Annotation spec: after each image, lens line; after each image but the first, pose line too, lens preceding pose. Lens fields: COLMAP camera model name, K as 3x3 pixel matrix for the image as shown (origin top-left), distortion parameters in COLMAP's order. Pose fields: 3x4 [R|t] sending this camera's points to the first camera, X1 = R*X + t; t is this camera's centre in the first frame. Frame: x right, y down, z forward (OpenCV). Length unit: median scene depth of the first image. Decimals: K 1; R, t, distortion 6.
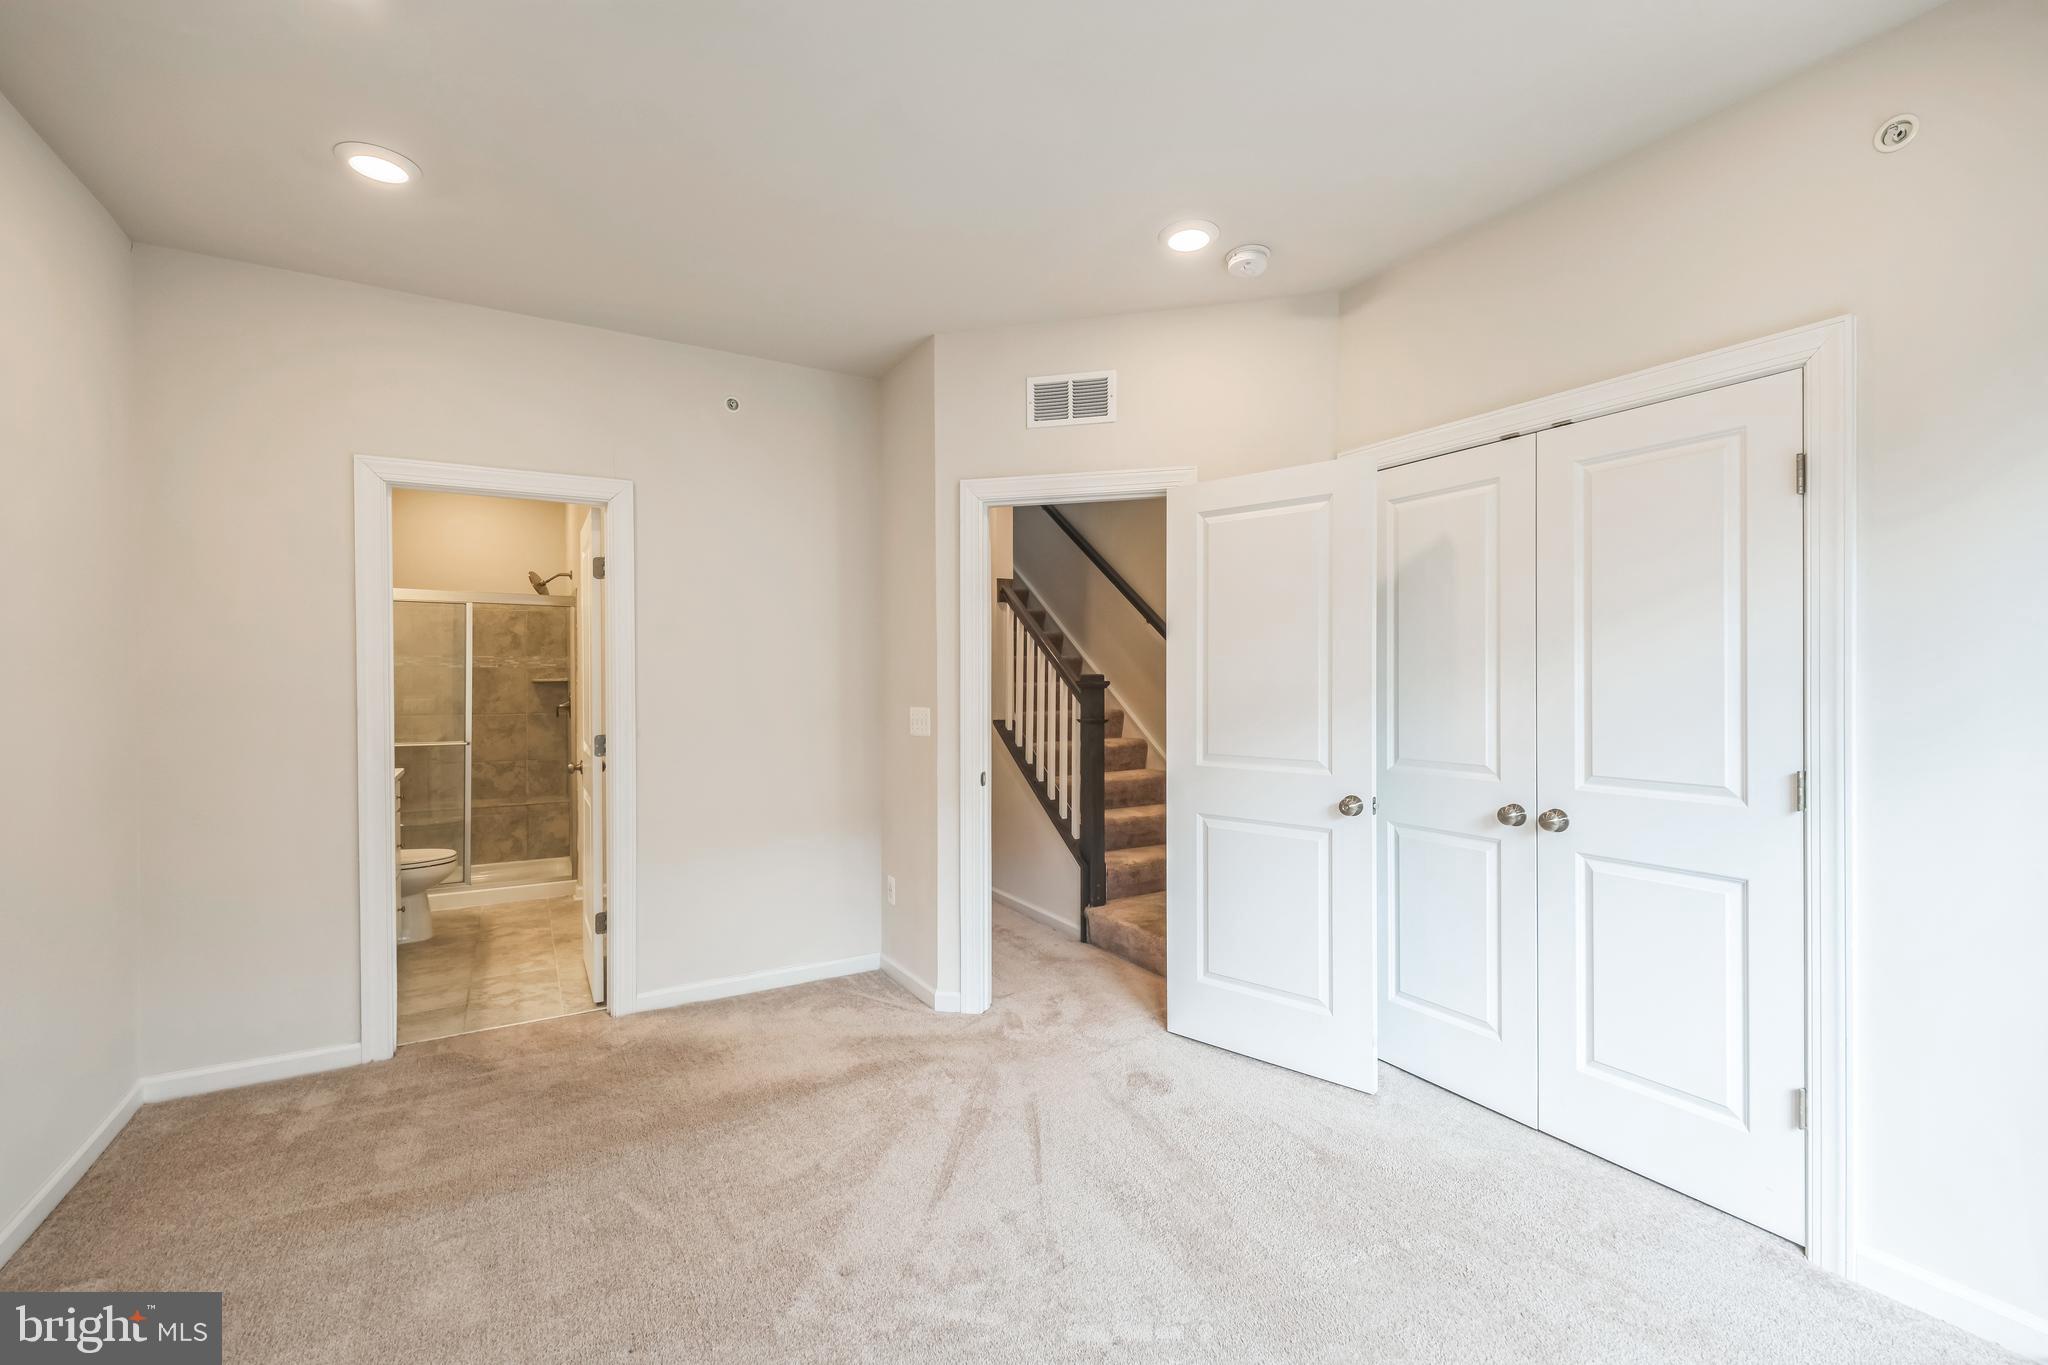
lens RADIAL K [[860.5, 0, 1023.2], [0, 860.5, 688.1], [0, 0, 1]] dist [-0.001018, -0.000196]
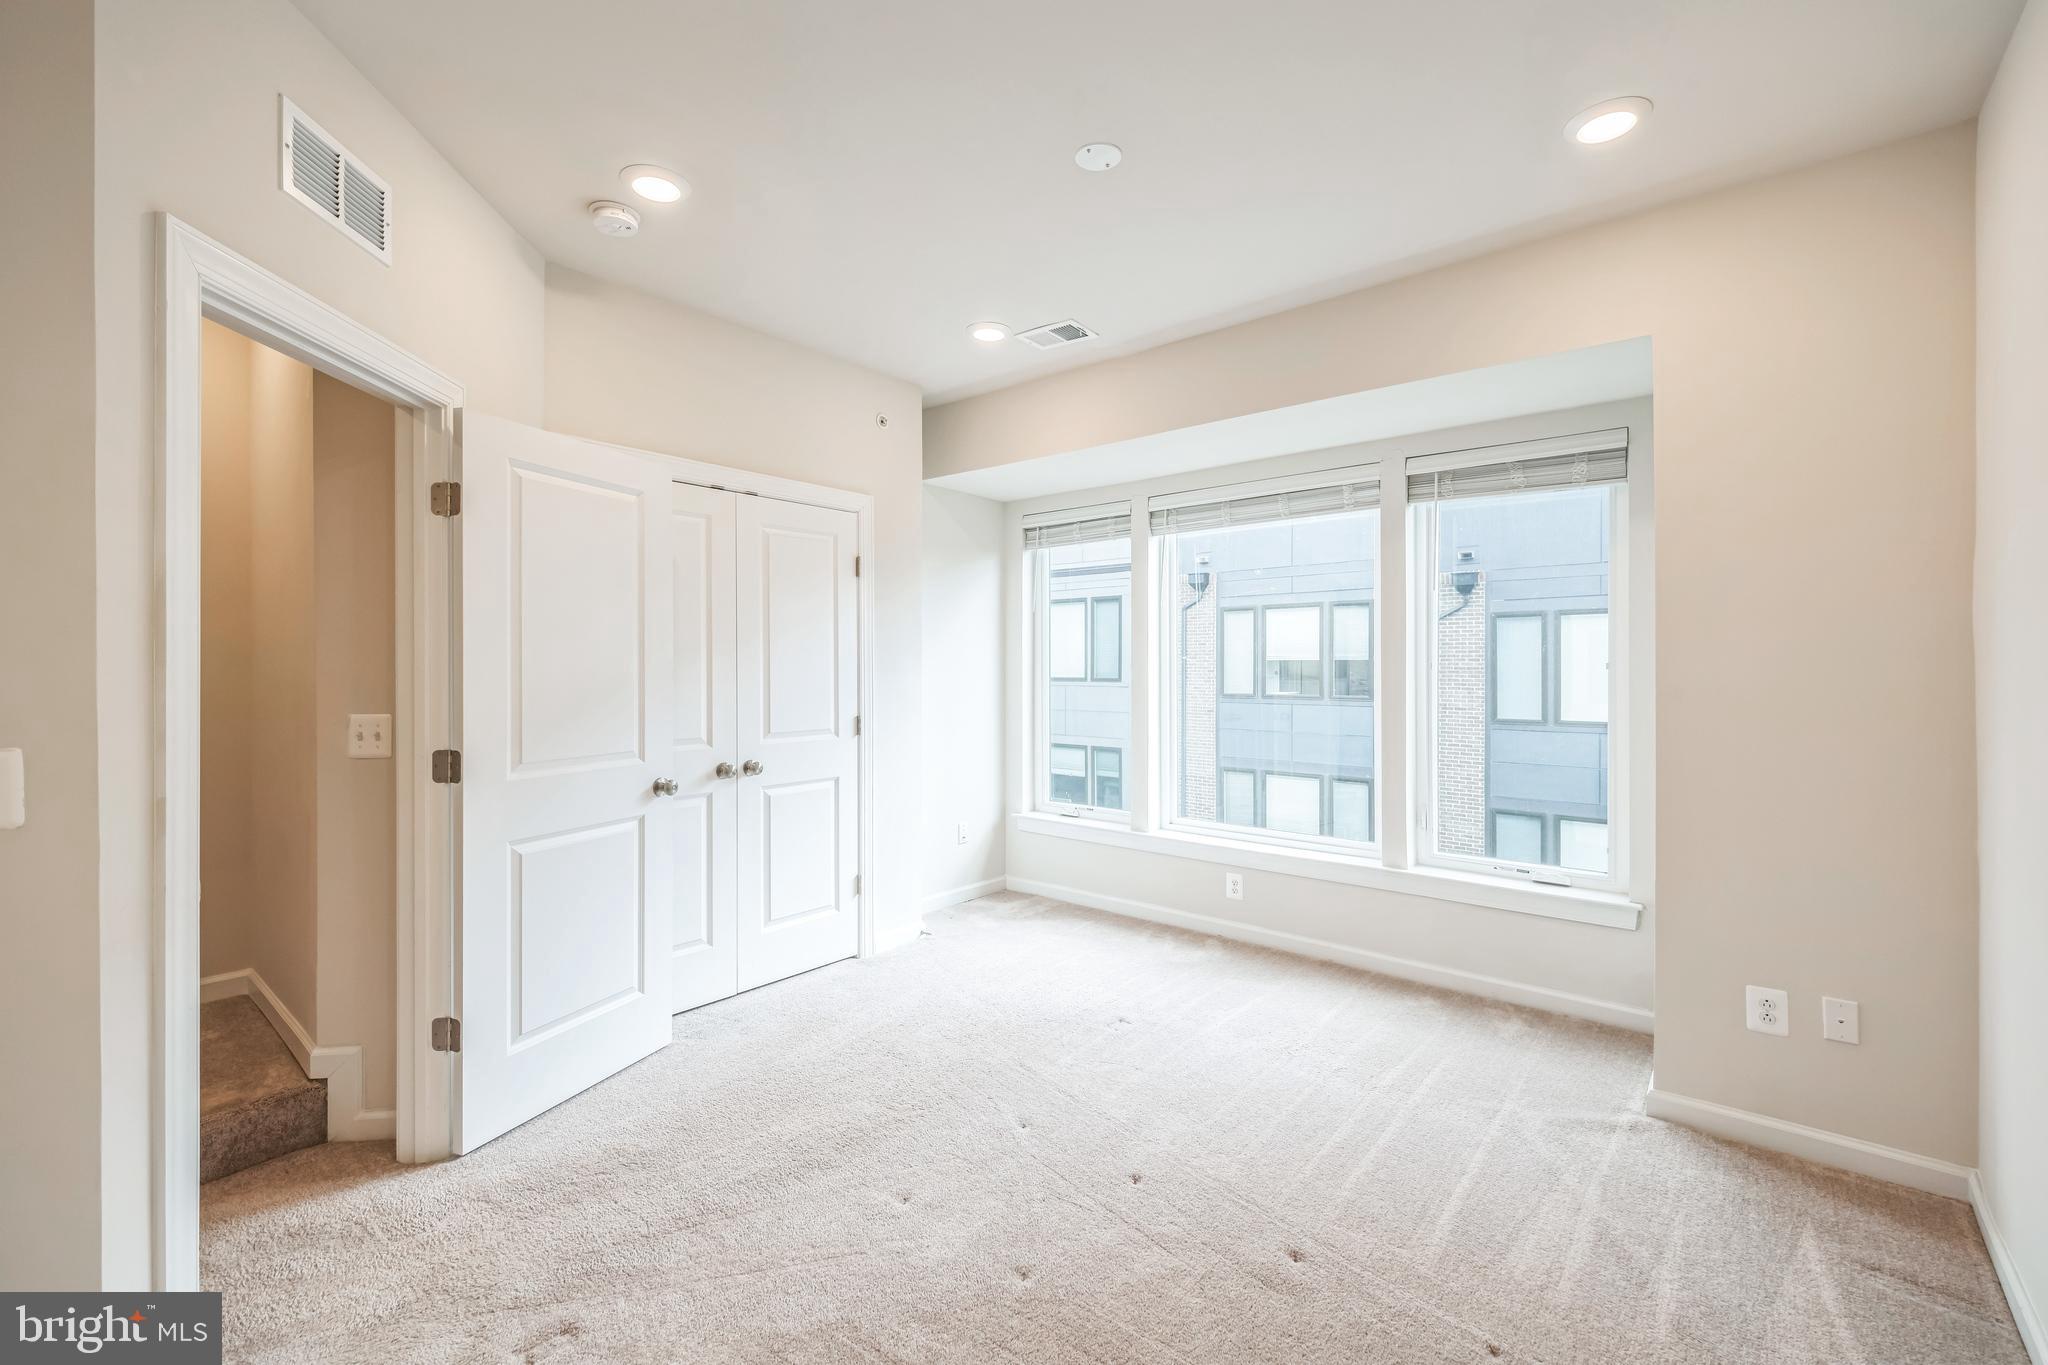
lens RADIAL K [[858.1, 0, 1021.3], [0, 858.1, 659.7], [0, 0, 1]] dist [0.000290, 0.000020]
pose [[-0.328110, 0.007815, 0.944607, -0.847522], [0.006187, 0.999962, -0.006124, -0.014292], [-0.944619, 0.003834, -0.328146, 1.000511]]
